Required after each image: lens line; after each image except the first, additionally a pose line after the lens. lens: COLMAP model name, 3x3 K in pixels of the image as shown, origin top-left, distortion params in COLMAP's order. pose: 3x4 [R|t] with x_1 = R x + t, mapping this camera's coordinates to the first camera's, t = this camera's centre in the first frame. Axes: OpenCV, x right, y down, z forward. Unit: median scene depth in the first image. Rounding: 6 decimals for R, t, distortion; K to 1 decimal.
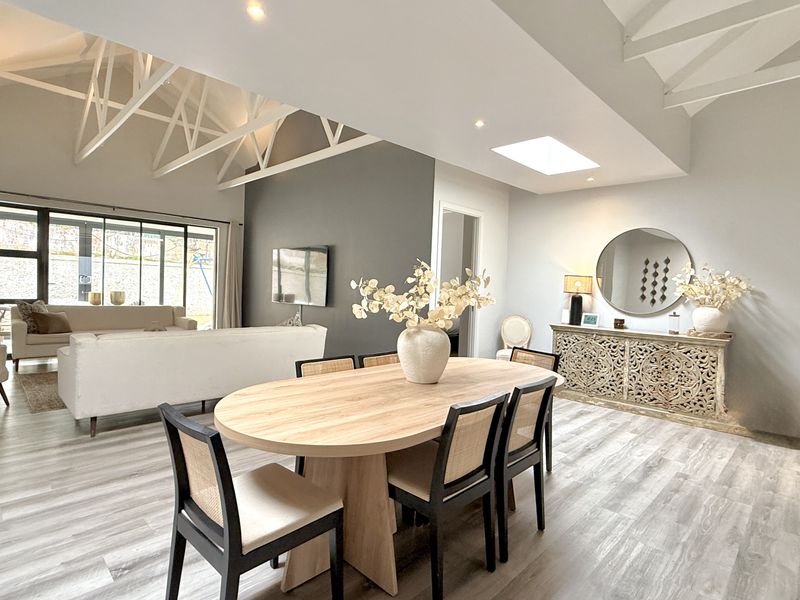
lens RADIAL K [[428.8, 0, 397.4], [0, 428.8, 300.0], [0, 0, 1]] dist [0.000769, 0.000206]
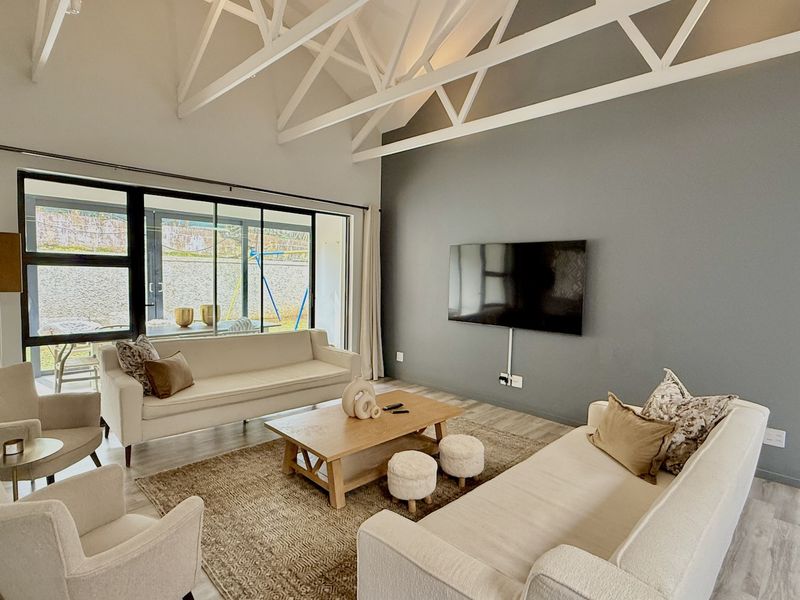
lens RADIAL K [[428.8, 0, 397.4], [0, 428.8, 300.0], [0, 0, 1]] dist [0.000769, 0.000206]
pose [[0.999901, -0.013272, 0.004673, -0.628337], [0.013122, 0.999437, 0.030891, -0.087602], [-0.005080, -0.030827, 0.999512, 0.508368]]
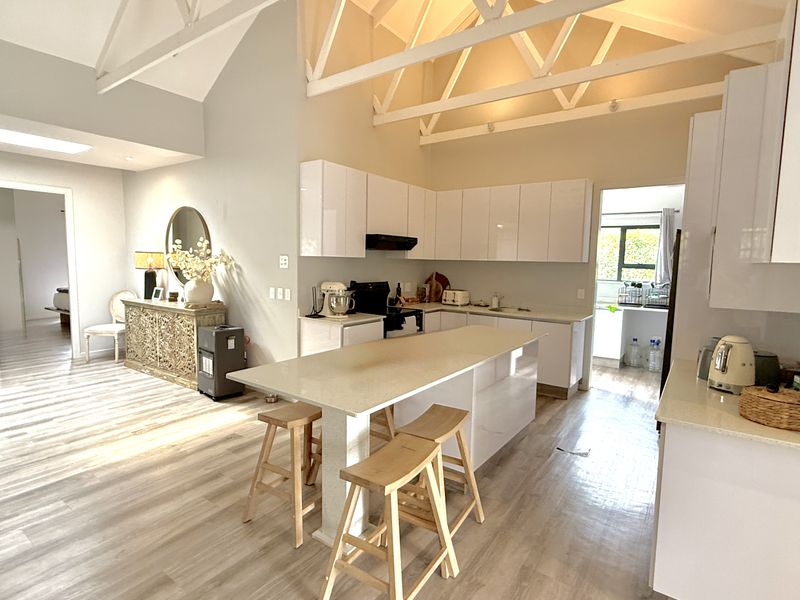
lens RADIAL K [[428.8, 0, 397.4], [0, 428.8, 300.0], [0, 0, 1]] dist [0.000769, 0.000206]
pose [[0.987483, -0.032925, 0.154249, 1.006456], [0.022460, 0.997357, 0.069102, 0.002051], [-0.156117, -0.064773, 0.985613, -0.161332]]
